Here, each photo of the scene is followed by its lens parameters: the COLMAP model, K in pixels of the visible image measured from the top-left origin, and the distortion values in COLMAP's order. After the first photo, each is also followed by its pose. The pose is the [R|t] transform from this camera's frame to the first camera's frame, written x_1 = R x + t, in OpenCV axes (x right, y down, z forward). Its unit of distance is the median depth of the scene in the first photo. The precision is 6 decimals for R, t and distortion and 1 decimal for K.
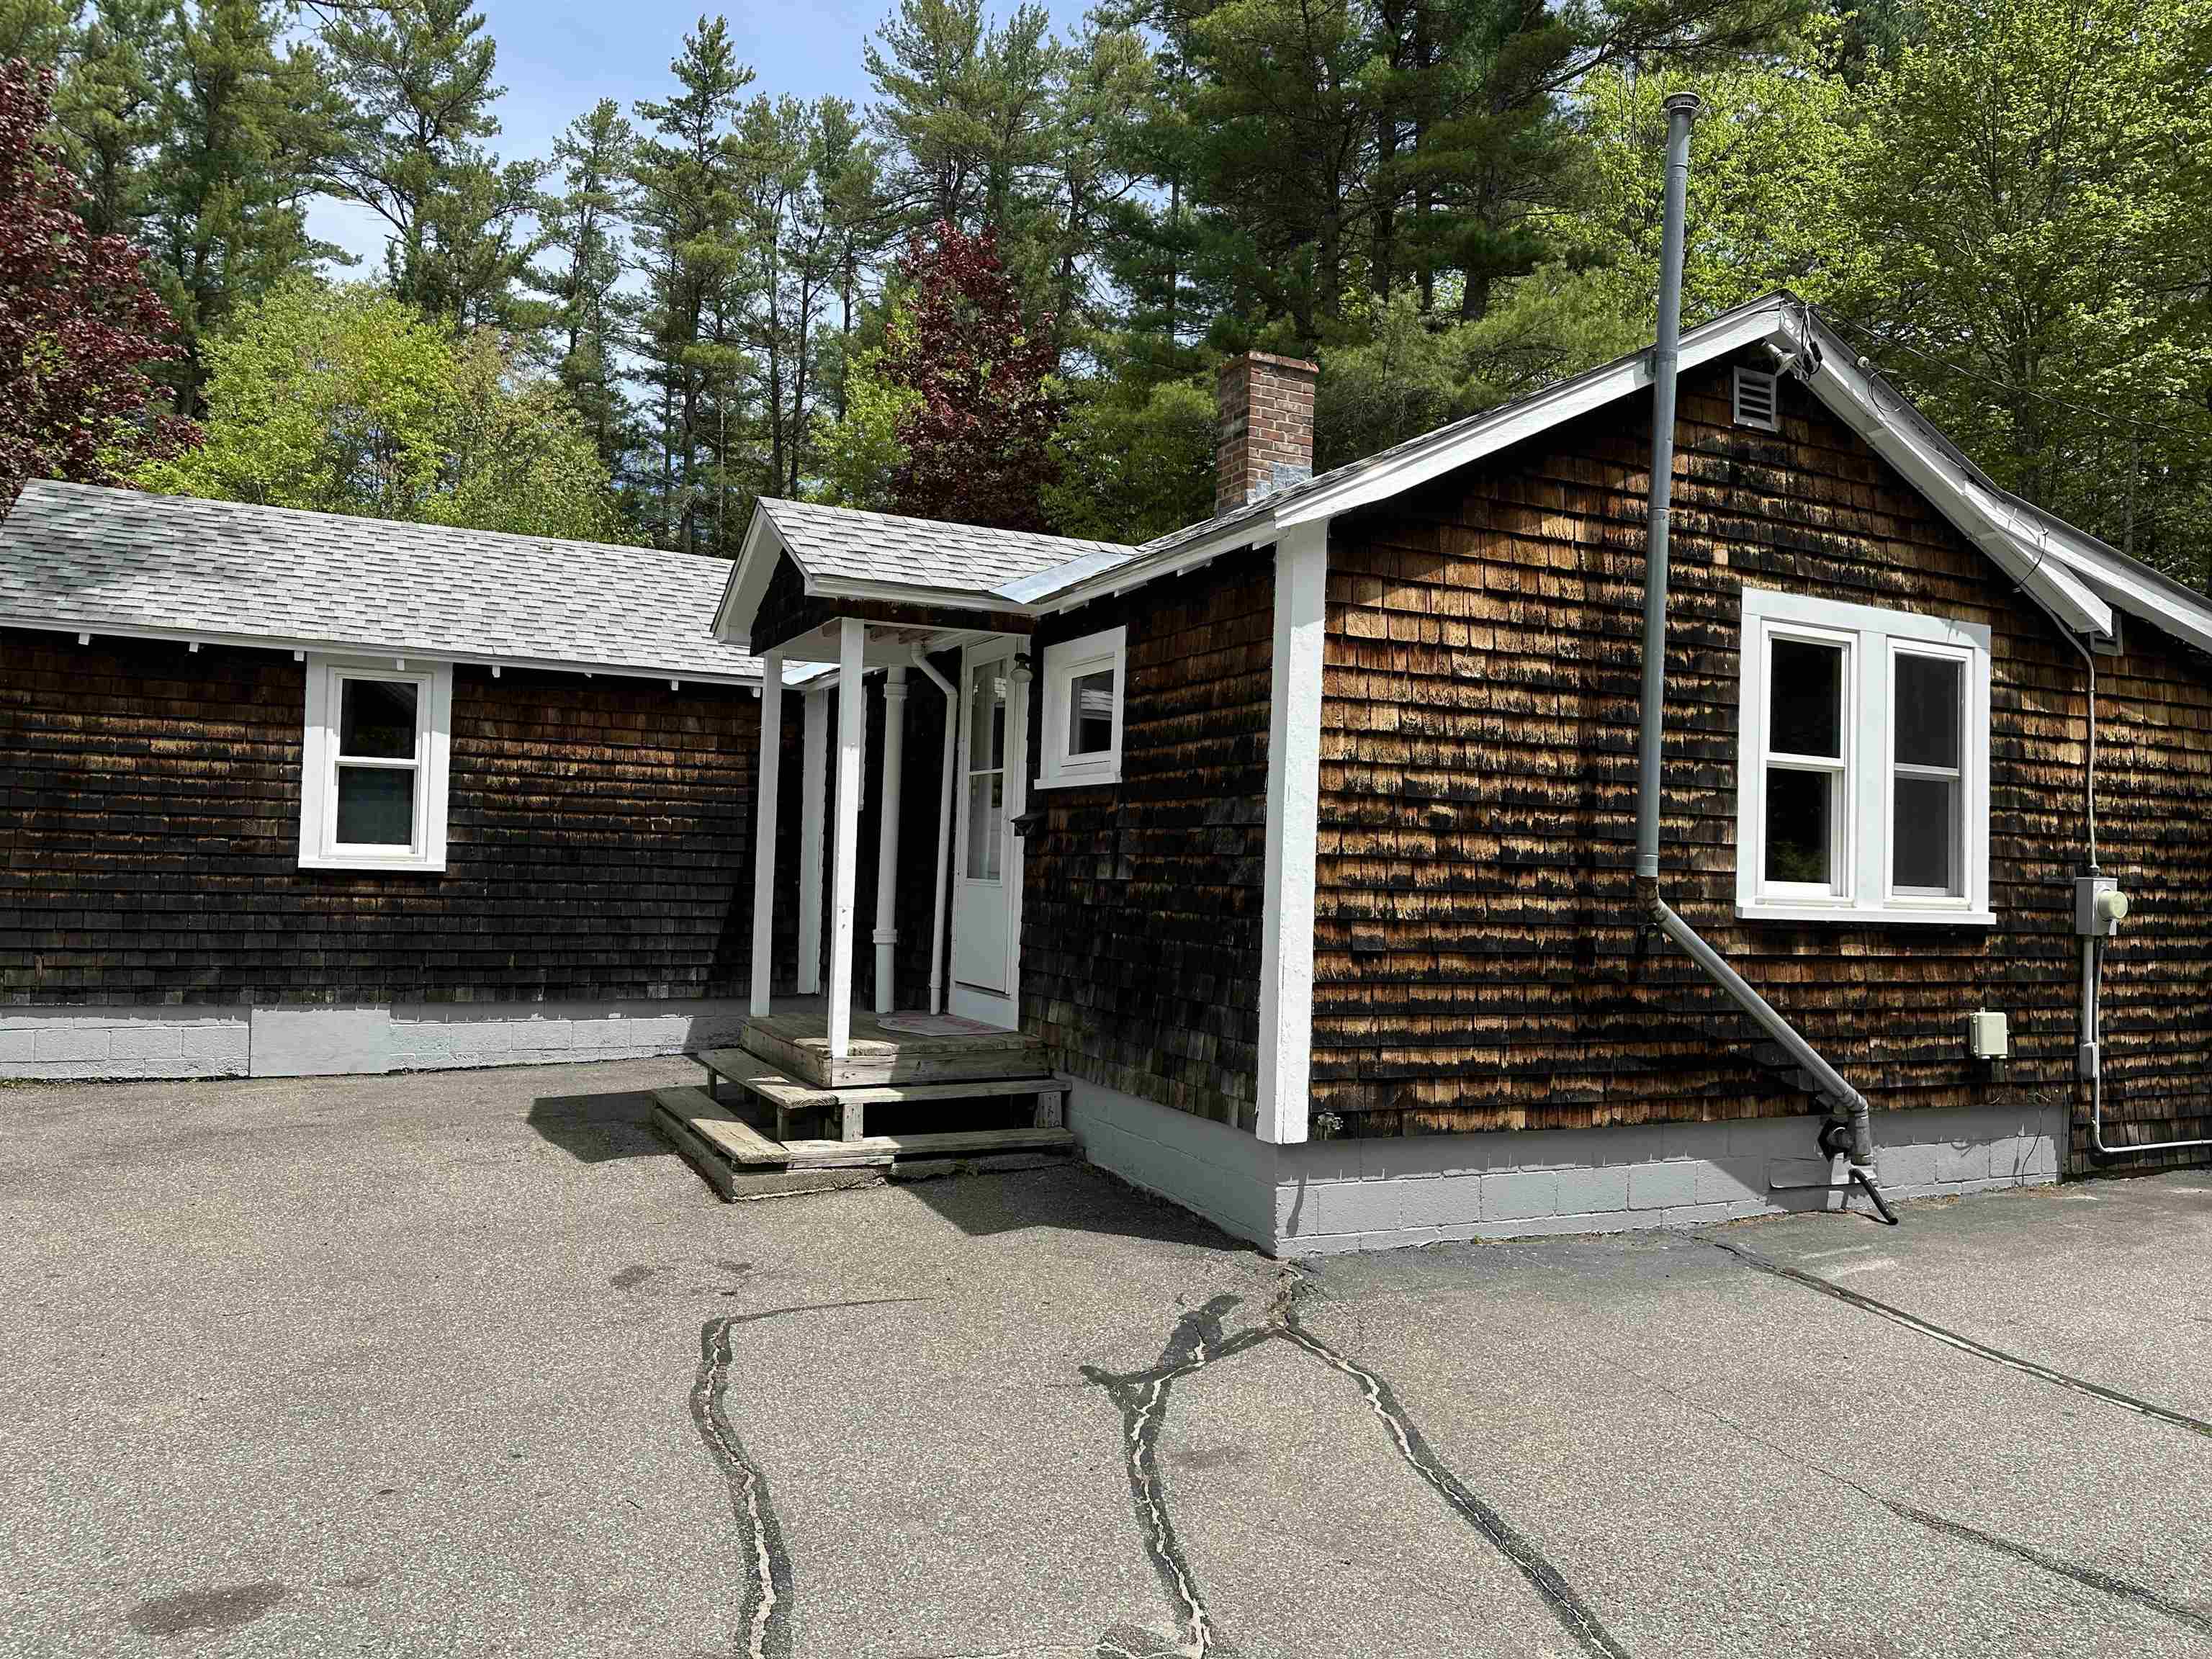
lens RADIAL K [[1523.8, 0, 1106.0], [0, 1523.8, 829.5], [0, 0, 1]] dist [0.064537, -0.084463]
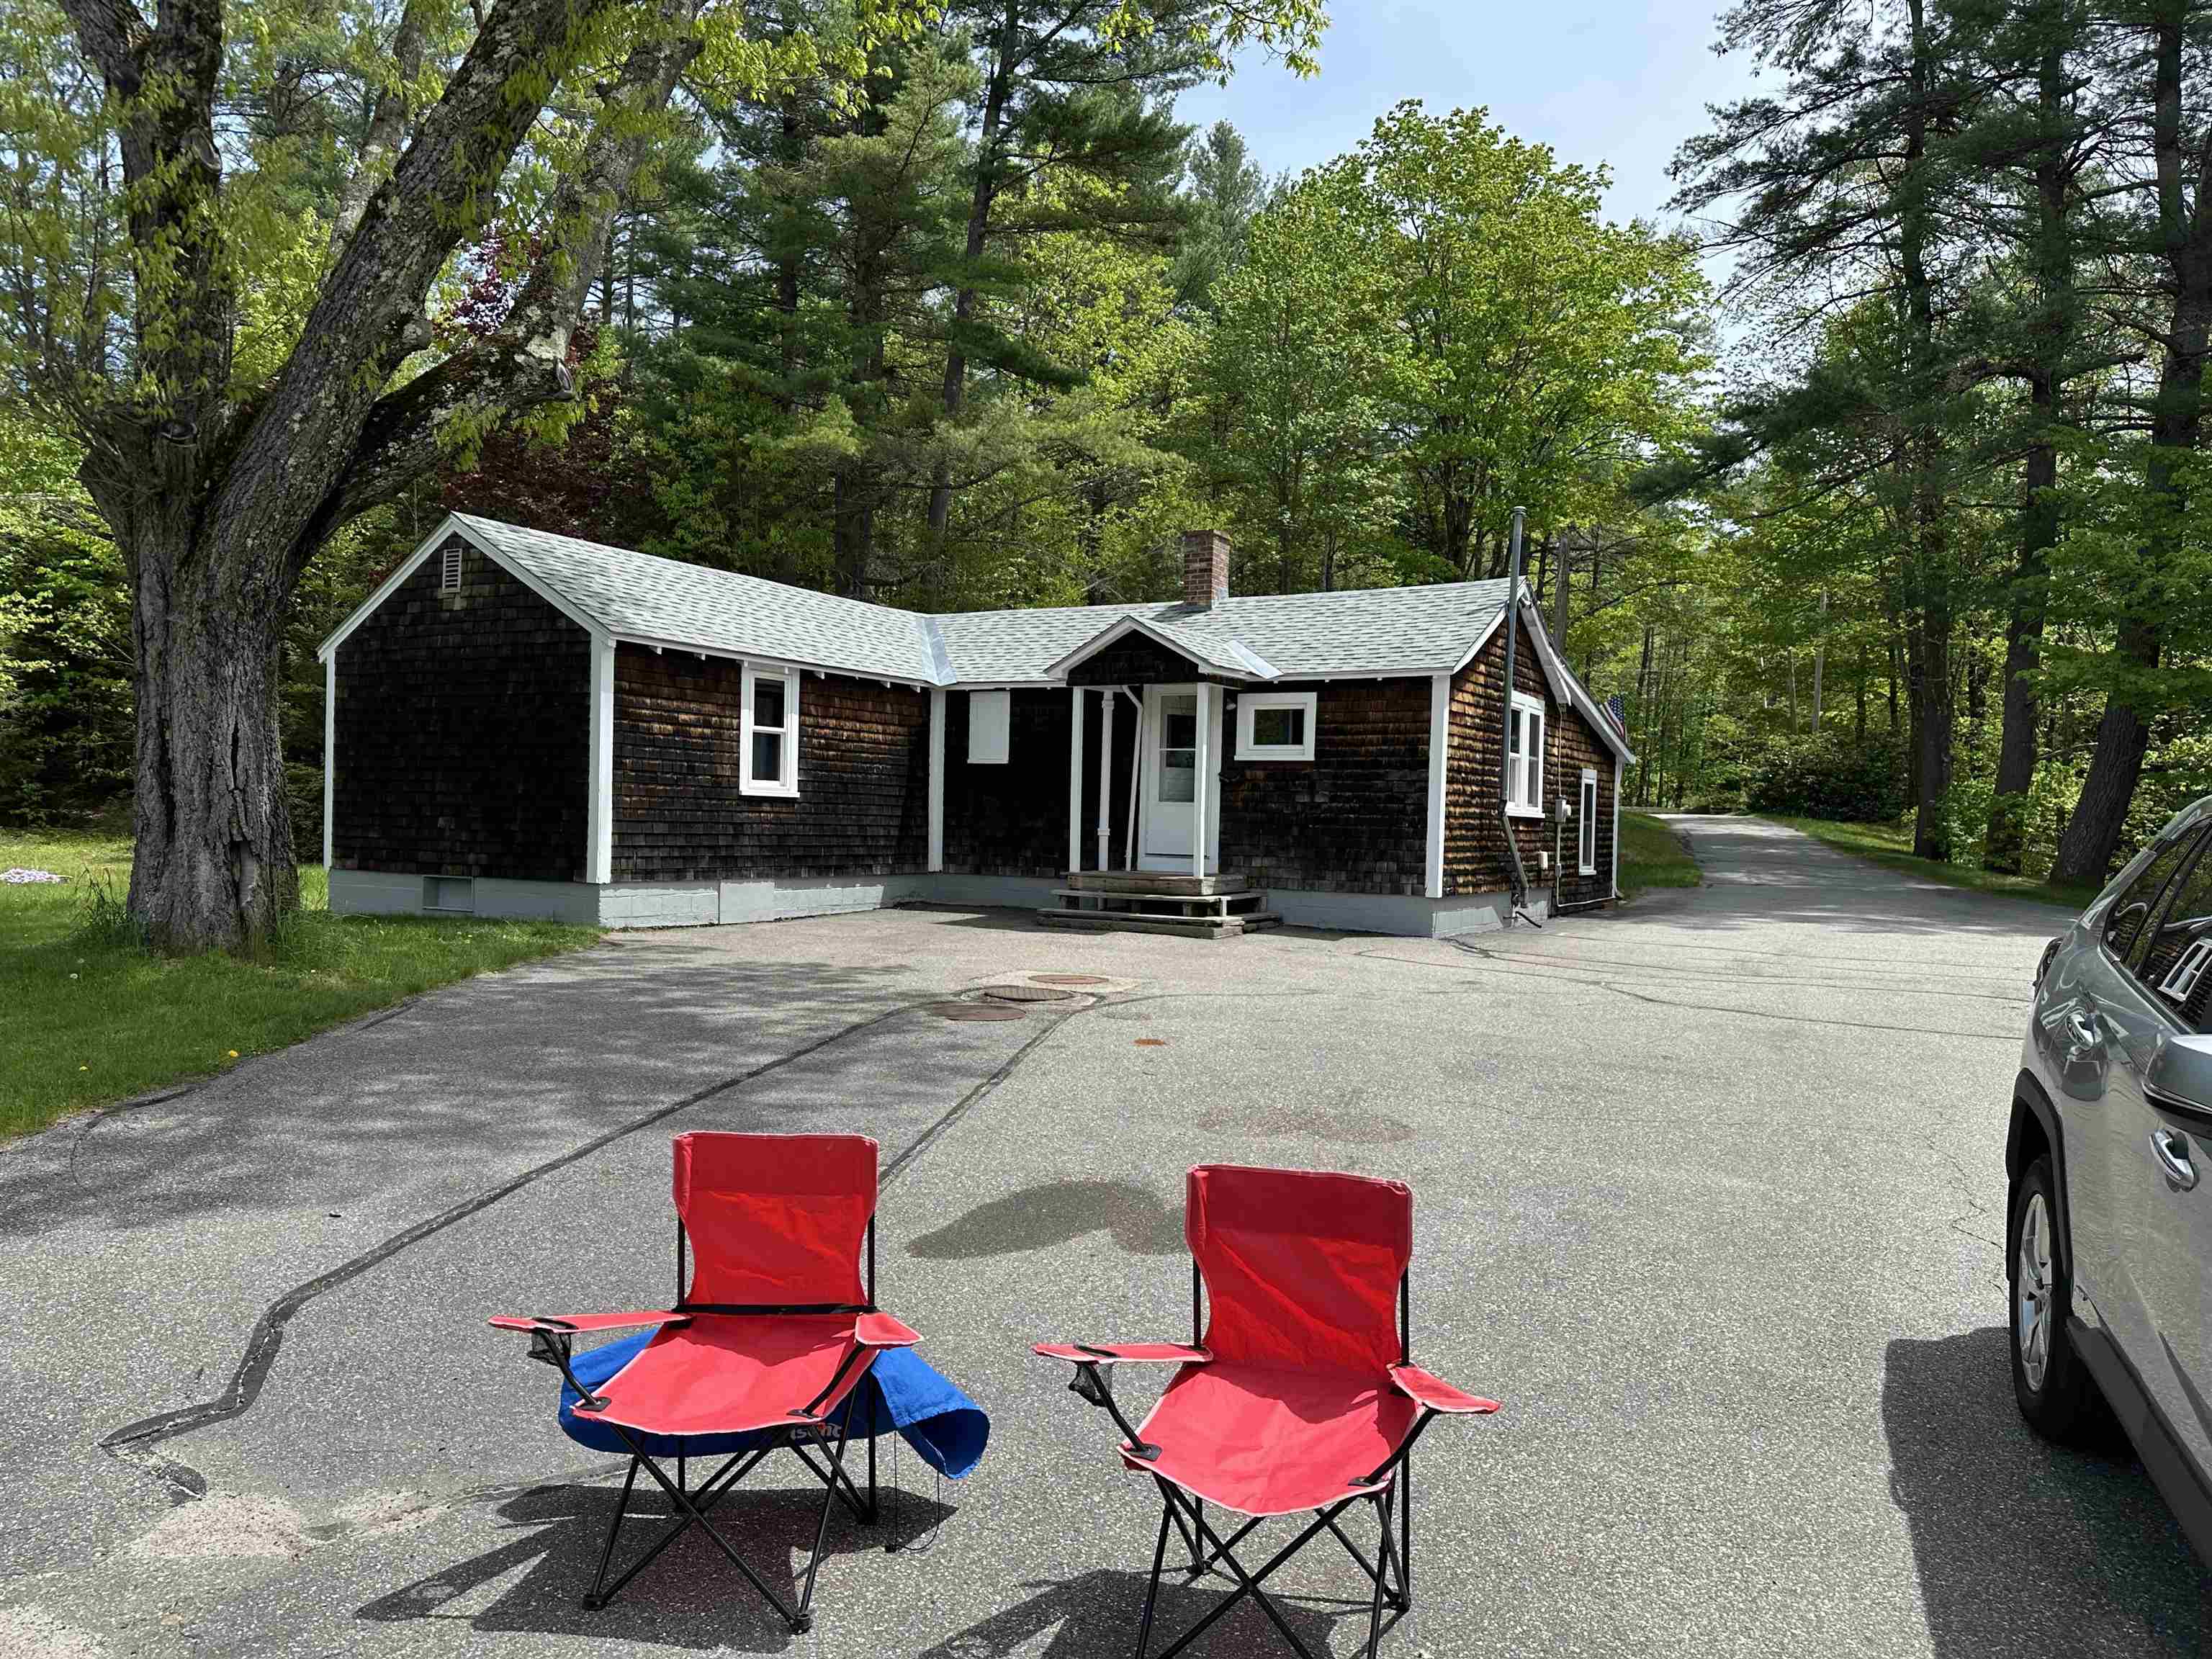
lens RADIAL K [[1551.2, 0, 1099.4], [0, 1551.2, 845.0], [0, 0, 1]] dist [0.114829, -0.150865]
pose [[0.822645, -0.017074, 0.568300, -1.563400], [-0.015775, 0.998479, 0.052834, -0.020794], [-0.568337, -0.052428, 0.821124, -0.750946]]
